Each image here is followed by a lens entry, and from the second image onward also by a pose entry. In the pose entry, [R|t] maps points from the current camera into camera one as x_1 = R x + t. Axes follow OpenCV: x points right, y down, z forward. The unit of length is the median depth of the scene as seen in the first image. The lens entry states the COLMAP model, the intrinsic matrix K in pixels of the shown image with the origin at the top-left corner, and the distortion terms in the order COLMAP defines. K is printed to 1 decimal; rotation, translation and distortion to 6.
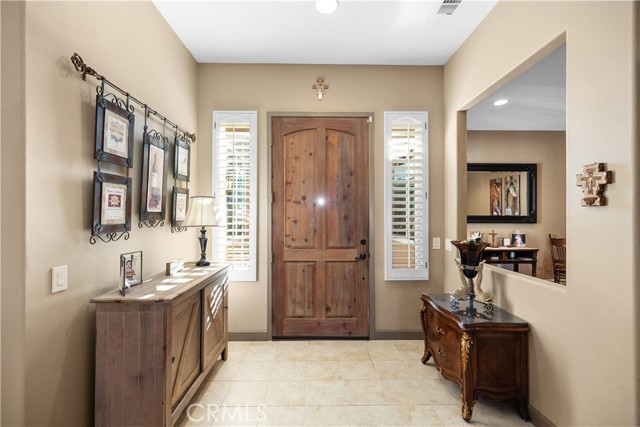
lens RADIAL K [[268.3, 0, 316.5], [0, 268.3, 212.9], [0, 0, 1]] dist [0.001293, -0.000064]
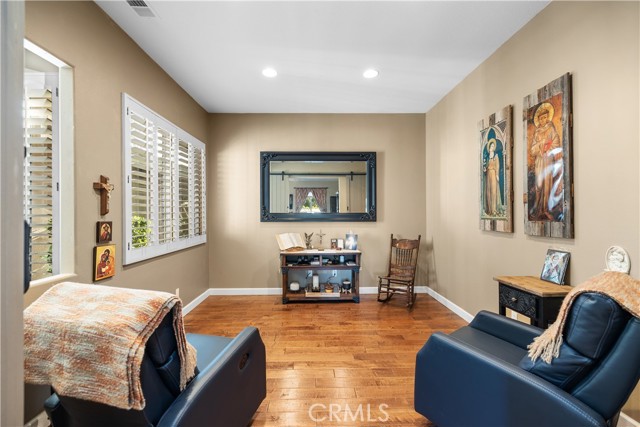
lens RADIAL K [[268.3, 0, 316.5], [0, 268.3, 212.9], [0, 0, 1]] dist [0.001293, -0.000064]
pose [[0.999978, -0.006440, 0.001382, 1.099046], [0.006428, 0.999944, 0.008416, 0.004372], [-0.001436, -0.008407, 0.999964, 0.251390]]
